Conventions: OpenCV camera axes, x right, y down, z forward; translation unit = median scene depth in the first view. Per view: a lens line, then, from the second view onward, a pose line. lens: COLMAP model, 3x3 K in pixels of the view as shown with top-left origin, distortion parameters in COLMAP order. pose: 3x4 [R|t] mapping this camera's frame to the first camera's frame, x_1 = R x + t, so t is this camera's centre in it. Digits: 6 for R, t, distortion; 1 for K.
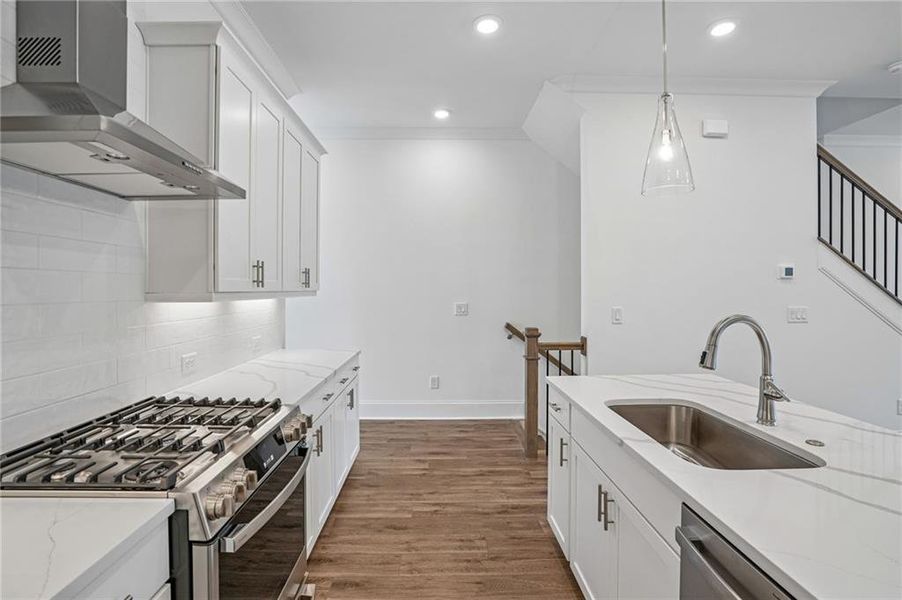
lens RADIAL K [[432.0, 0, 444.9], [0, 432.0, 292.1], [0, 0, 1]] dist [-0.057409, 0.019626]
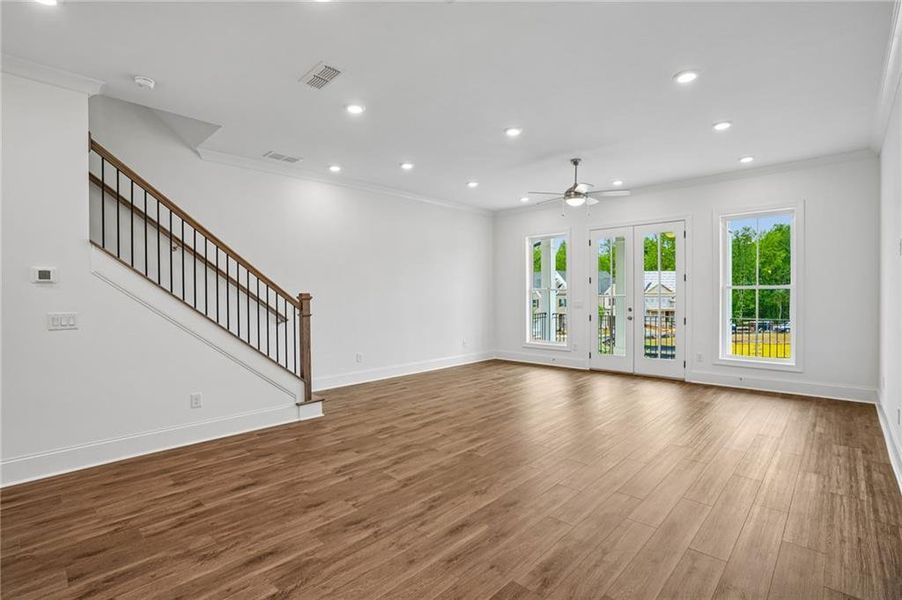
lens RADIAL K [[422.4, 0, 444.5], [0, 422.4, 298.2], [0, 0, 1]] dist [-0.050288, 0.018140]
pose [[0.711407, -0.009205, 0.702720, 1.115547], [0.011001, 0.999938, 0.001961, 0.014075], [-0.702694, 0.006336, 0.711464, -0.341755]]
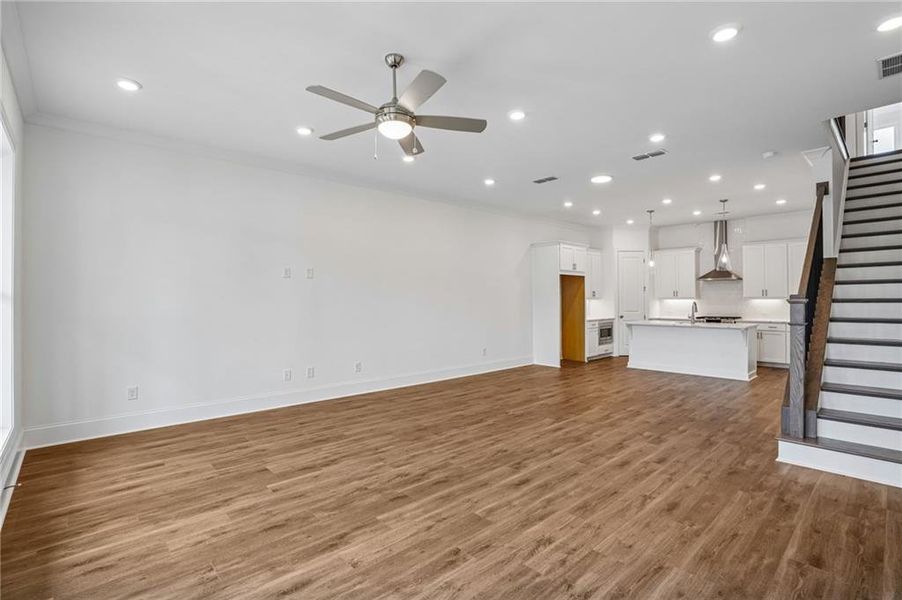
lens RADIAL K [[419.6, 0, 451.0], [0, 419.6, 300.0], [0, 0, 1]] dist [-0.049391, 0.018161]
pose [[-0.748856, 0.004713, -0.662715, 3.780273], [0.000419, 0.999978, 0.006638, -0.002268], [0.662732, 0.004693, -0.748842, 1.703597]]
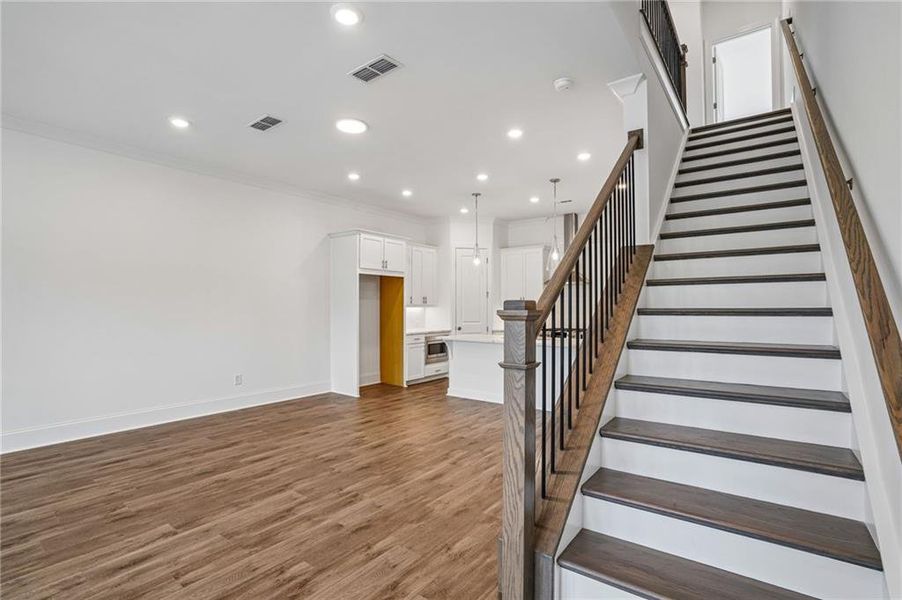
lens RADIAL K [[422.4, 0, 444.5], [0, 422.4, 298.2], [0, 0, 1]] dist [-0.050288, 0.018140]
pose [[-0.621870, -0.015028, -0.782976, 2.574401], [-0.006911, 0.999882, -0.013702, -0.004233], [0.783090, -0.003110, -0.621901, 1.757831]]
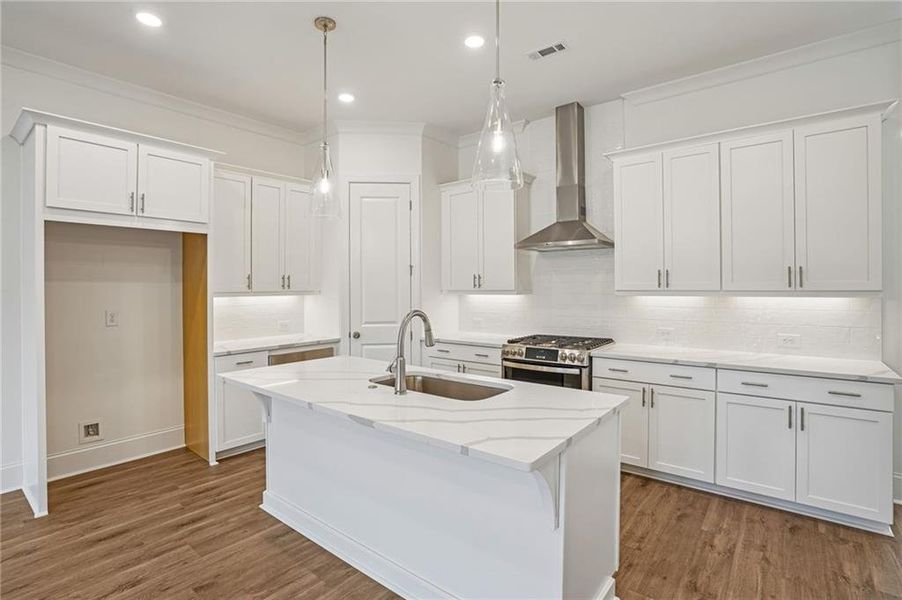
lens RADIAL K [[432.0, 0, 444.9], [0, 432.0, 292.1], [0, 0, 1]] dist [-0.057409, 0.019626]
pose [[-0.641451, 0.012625, -0.767060, 1.049852], [0.001459, 0.999883, 0.015237, -0.017280], [0.767162, 0.008655, -0.641395, 1.214261]]
